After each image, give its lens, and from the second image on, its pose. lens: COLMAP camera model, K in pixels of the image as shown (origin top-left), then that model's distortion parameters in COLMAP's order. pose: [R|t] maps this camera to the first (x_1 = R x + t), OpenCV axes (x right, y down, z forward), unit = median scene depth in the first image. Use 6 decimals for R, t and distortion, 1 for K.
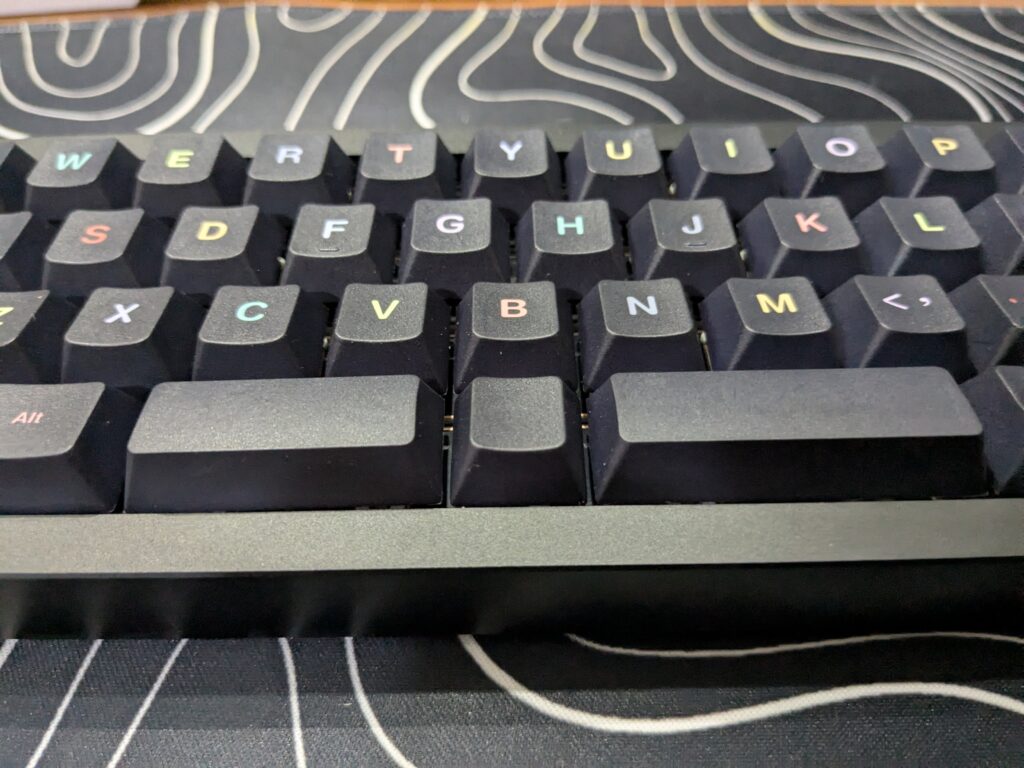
lens RADIAL K [[866.8, 0, 505.9], [0, 866.8, 390.2], [0, 0, 1]] dist [0.015261, -0.139980]
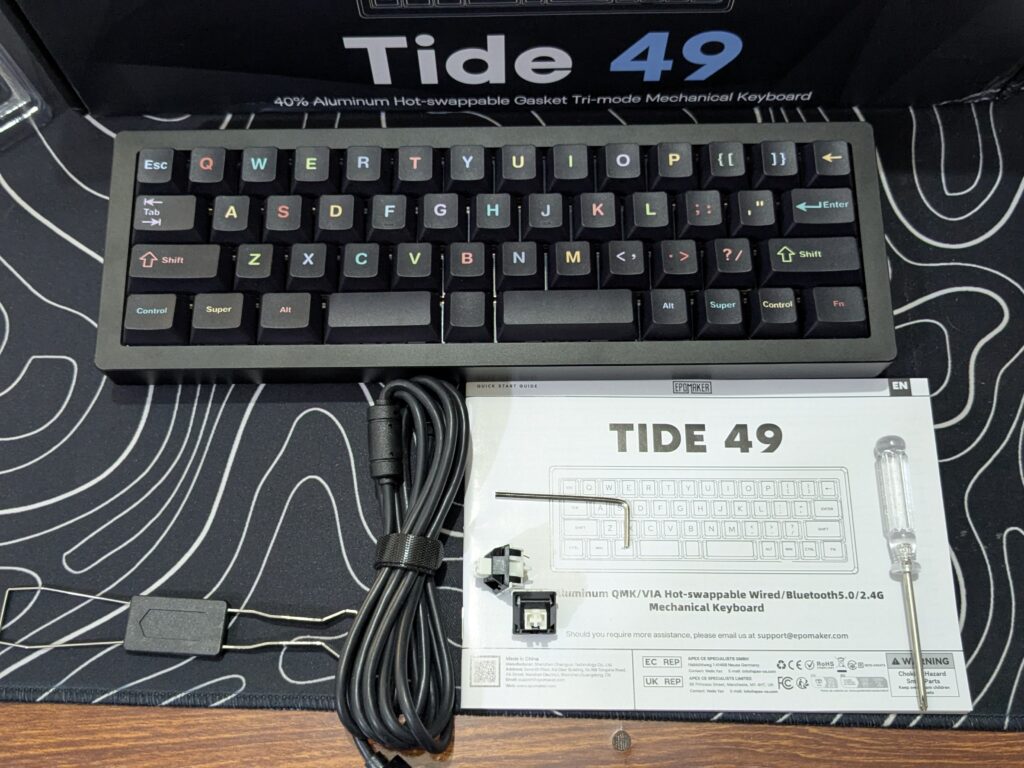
lens RADIAL K [[1128.7, 0, 499.8], [0, 1128.7, 386.4], [0, 0, 1]] dist [0.112367, -0.324567]
pose [[0.999988, 0.004610, 0.001721, 0.095278], [-0.004913, 0.915399, 0.402517, -1.024855], [0.000280, -0.402520, 0.915411, -2.036056]]
